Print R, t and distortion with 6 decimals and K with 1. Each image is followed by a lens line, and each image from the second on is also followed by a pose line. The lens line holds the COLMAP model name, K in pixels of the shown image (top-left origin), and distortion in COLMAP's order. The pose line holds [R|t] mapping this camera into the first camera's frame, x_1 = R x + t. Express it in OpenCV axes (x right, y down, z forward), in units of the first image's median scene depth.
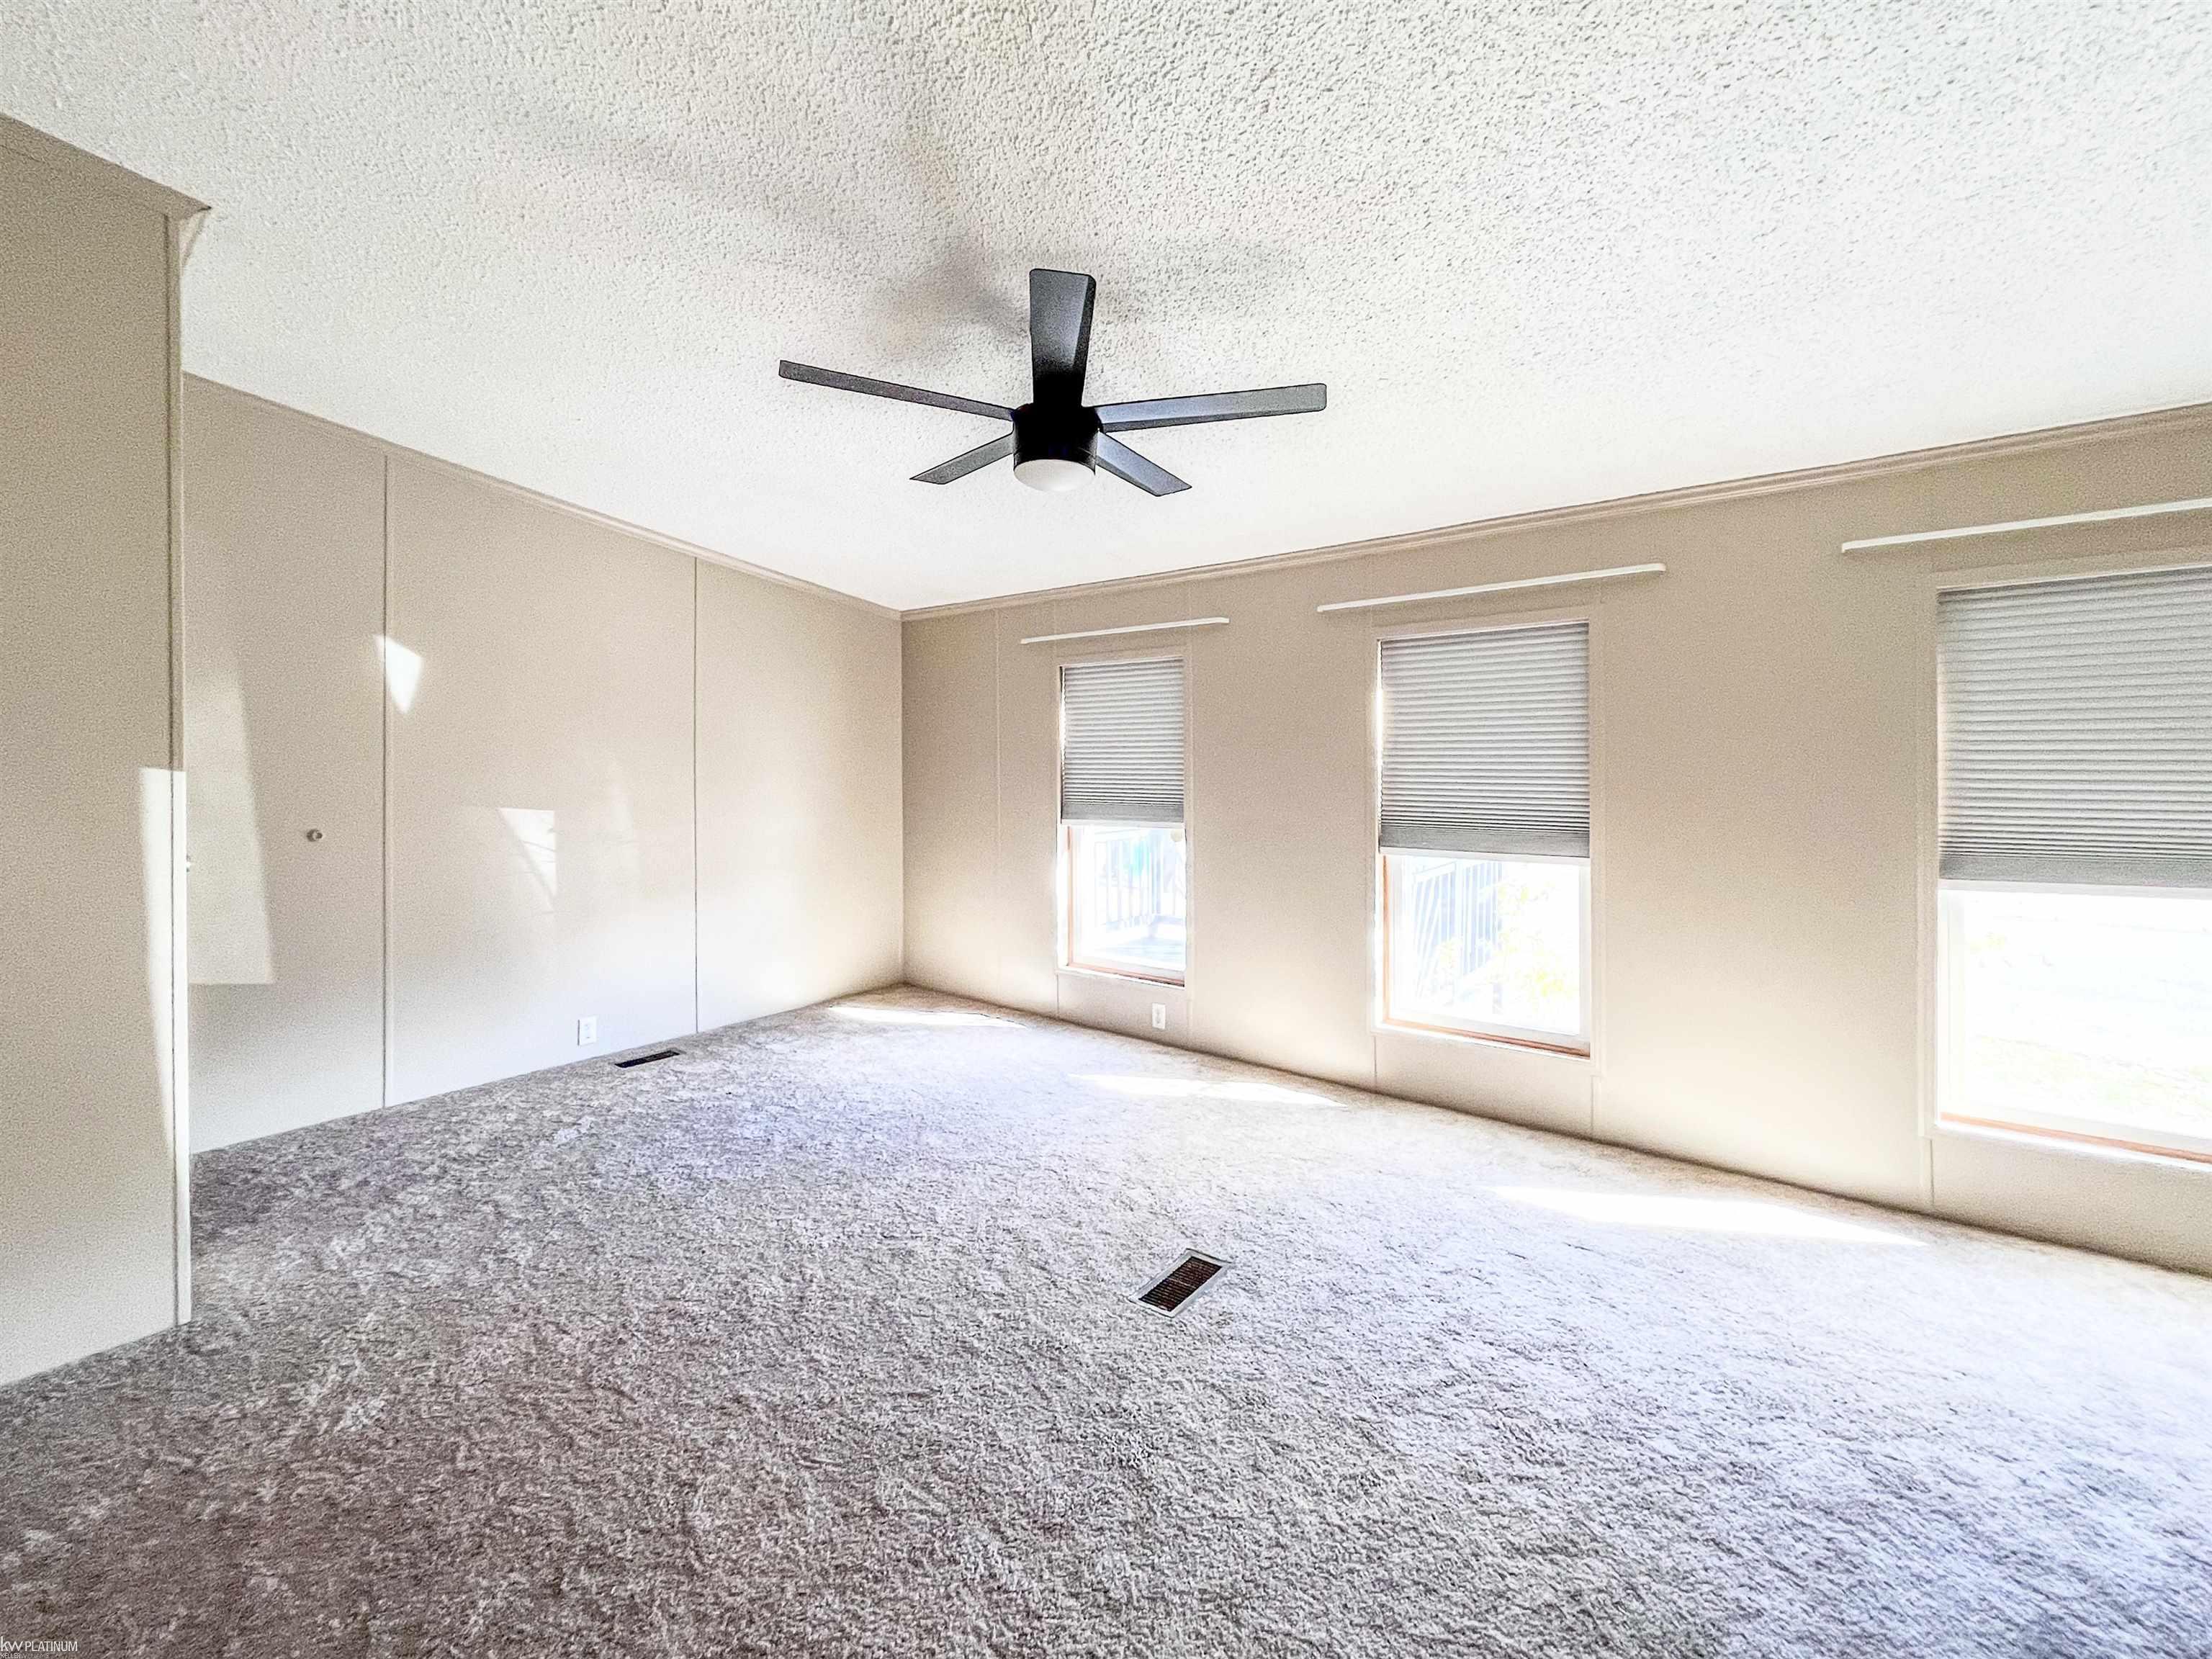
lens RADIAL K [[951.9, 0, 1105.4], [0, 951.9, 751.4], [0, 0, 1]] dist [-0.000528, -0.000425]
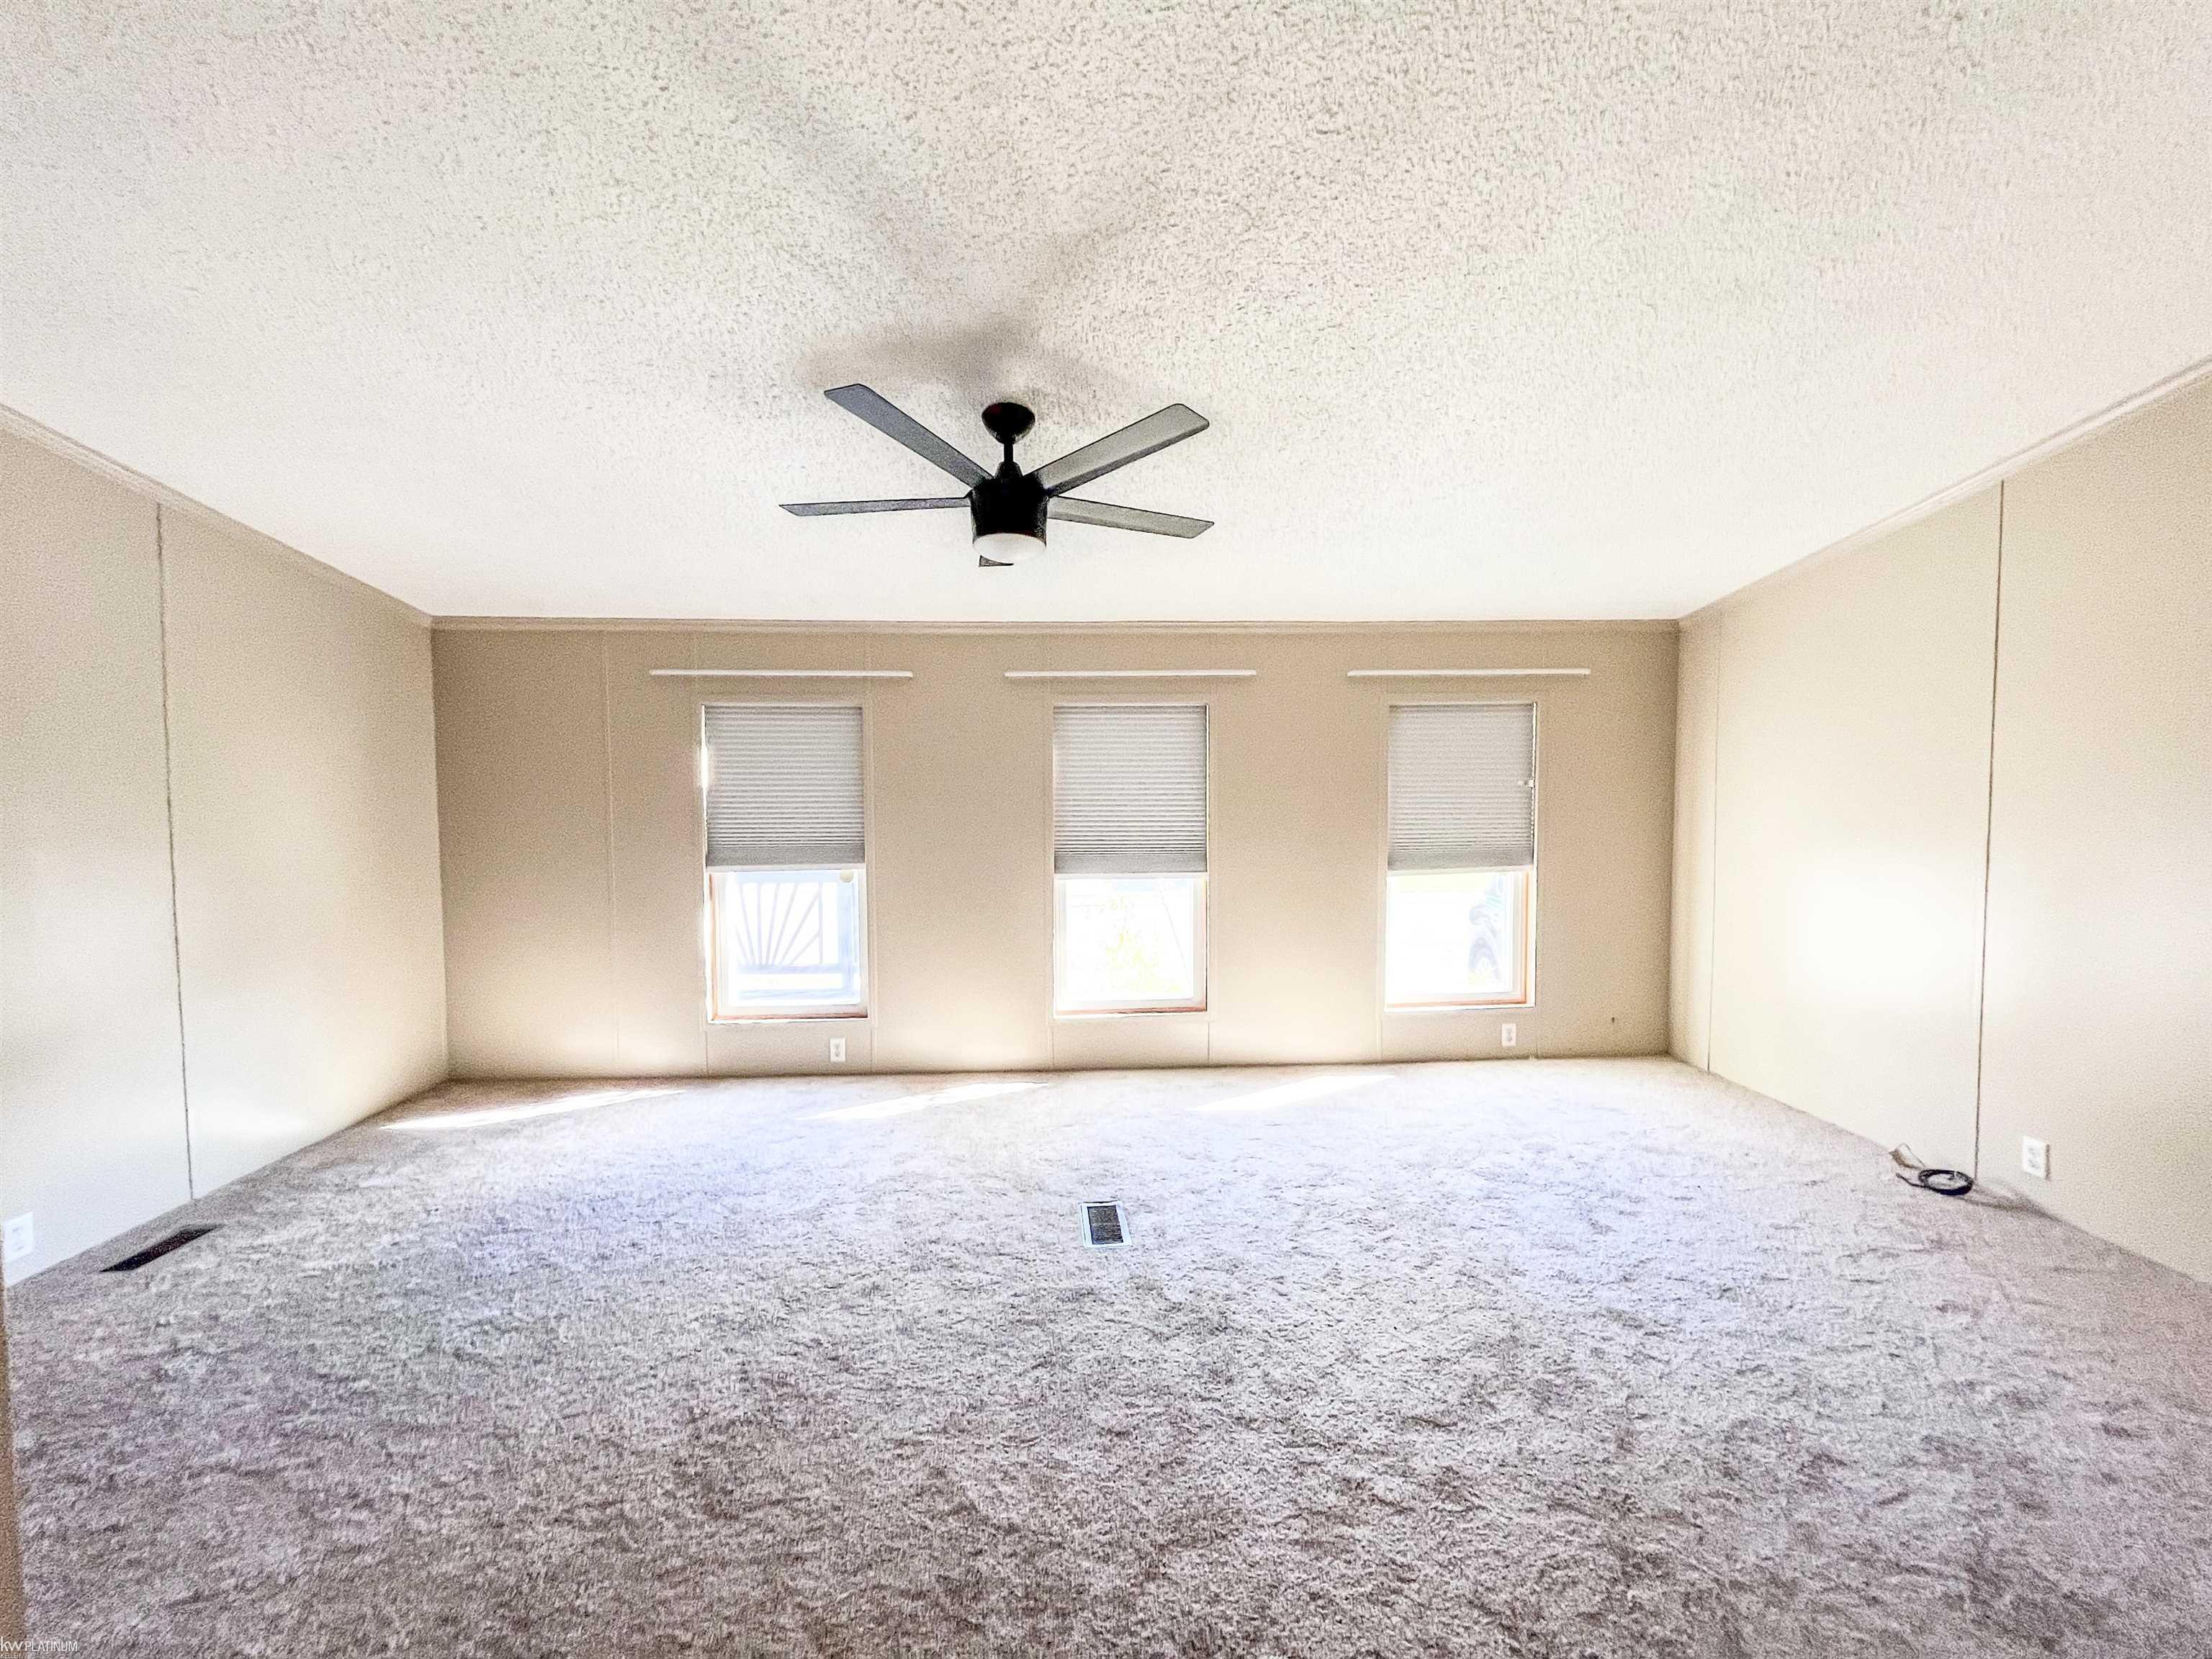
lens RADIAL K [[908.4, 0, 1106.0], [0, 908.4, 829.5], [0, 0, 1]] dist [0.000200, -0.000150]
pose [[0.736409, -0.021242, 0.676203, -0.503705], [-0.003622, 0.999369, 0.035339, 0.001234], [-0.676526, -0.028473, 0.735868, 0.099827]]
